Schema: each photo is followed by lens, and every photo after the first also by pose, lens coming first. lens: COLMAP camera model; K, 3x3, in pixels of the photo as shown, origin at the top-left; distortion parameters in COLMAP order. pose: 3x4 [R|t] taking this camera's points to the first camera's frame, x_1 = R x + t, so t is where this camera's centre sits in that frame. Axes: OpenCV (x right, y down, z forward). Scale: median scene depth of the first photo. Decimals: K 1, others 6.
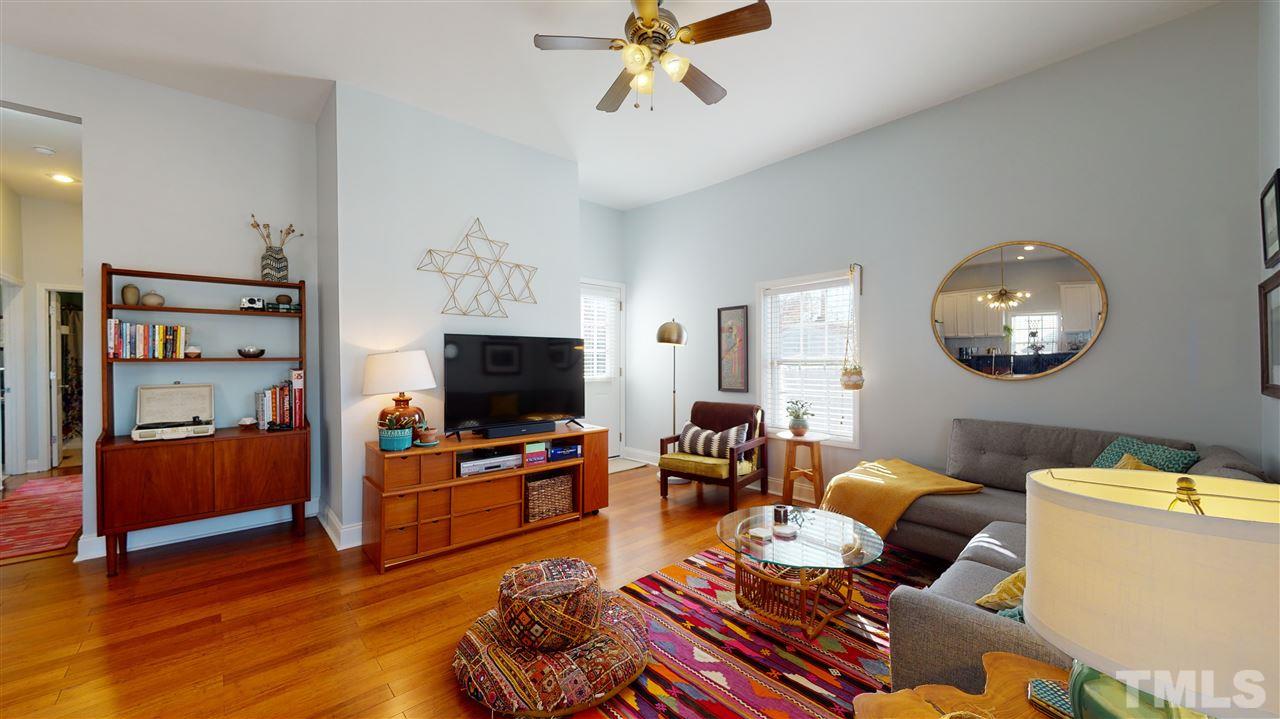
lens RADIAL K [[471.0, 0, 640.0], [0, 471.0, 359.5], [0, 0, 1]] dist [-0.000165, -0.000503]
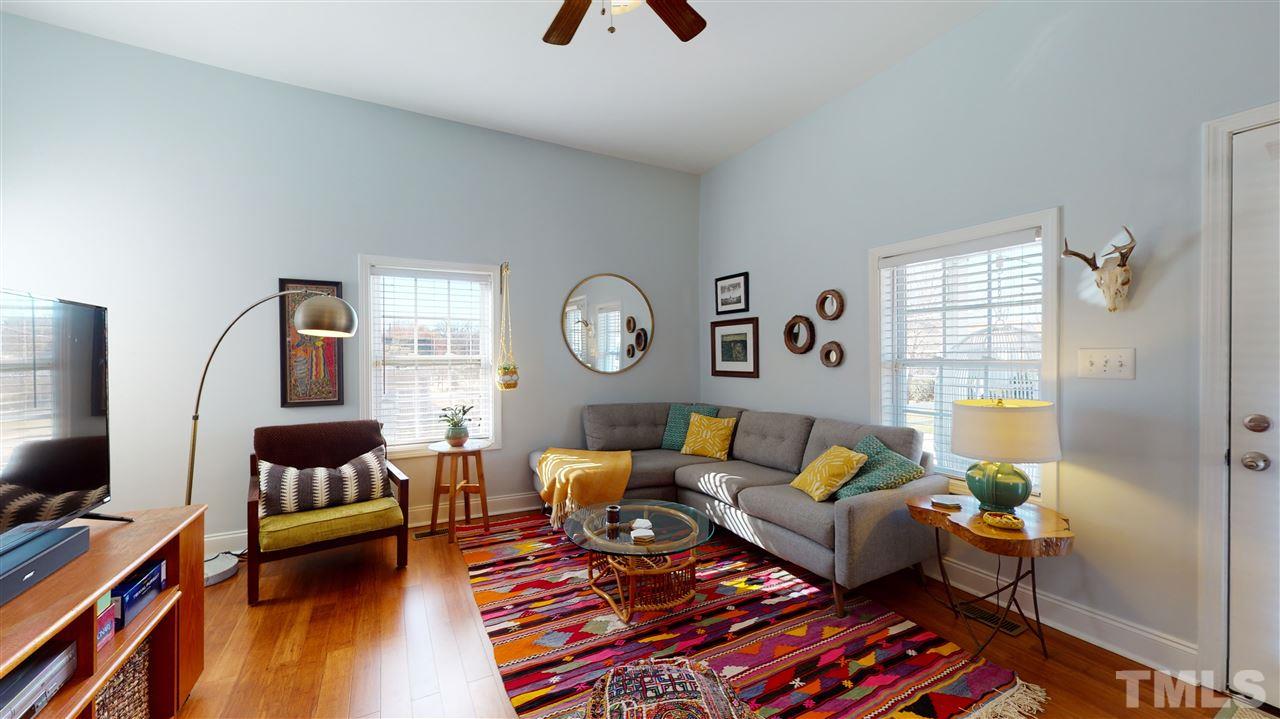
lens RADIAL K [[471.0, 0, 640.0], [0, 471.0, 359.5], [0, 0, 1]] dist [-0.000165, -0.000503]
pose [[0.234250, 0.002425, 0.972173, -0.486161], [0.001596, 0.999995, -0.002879, 0.005800], [-0.972175, 0.002225, 0.234245, 0.534948]]
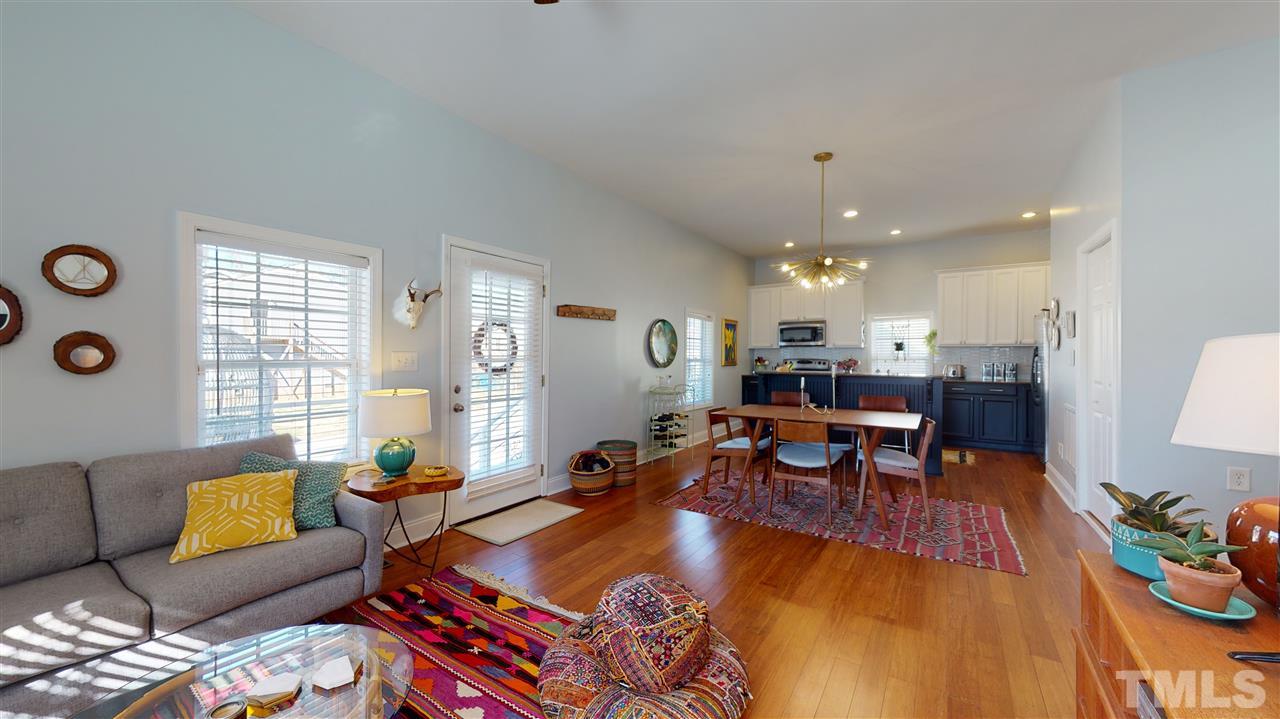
lens RADIAL K [[471.0, 0, 640.0], [0, 471.0, 359.5], [0, 0, 1]] dist [-0.000165, -0.000503]
pose [[-0.966161, 0.007630, -0.257829, 0.041631], [0.005516, 0.999945, 0.008921, -0.000166], [0.257883, 0.007197, -0.966149, 1.131300]]
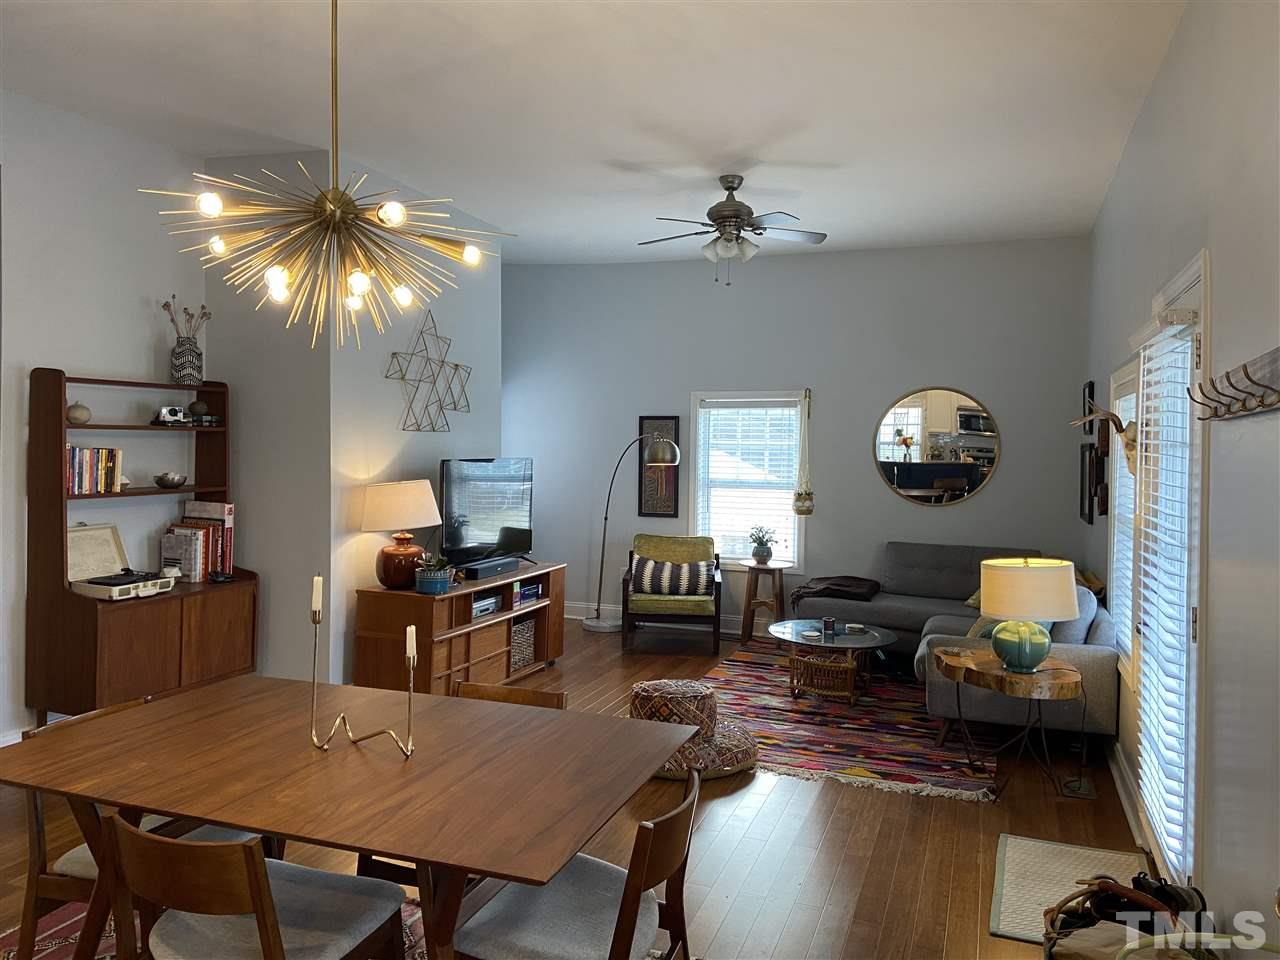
lens RADIAL K [[945.7, 0, 640.0], [0, 945.7, 480.0], [0, 0, 1]] dist [-0.007604, -0.002673]
pose [[0.882634, -0.000615, 0.470060, -0.874896], [-0.021570, 0.998893, 0.041810, -0.095061], [-0.469566, -0.047042, 0.881643, -0.669364]]
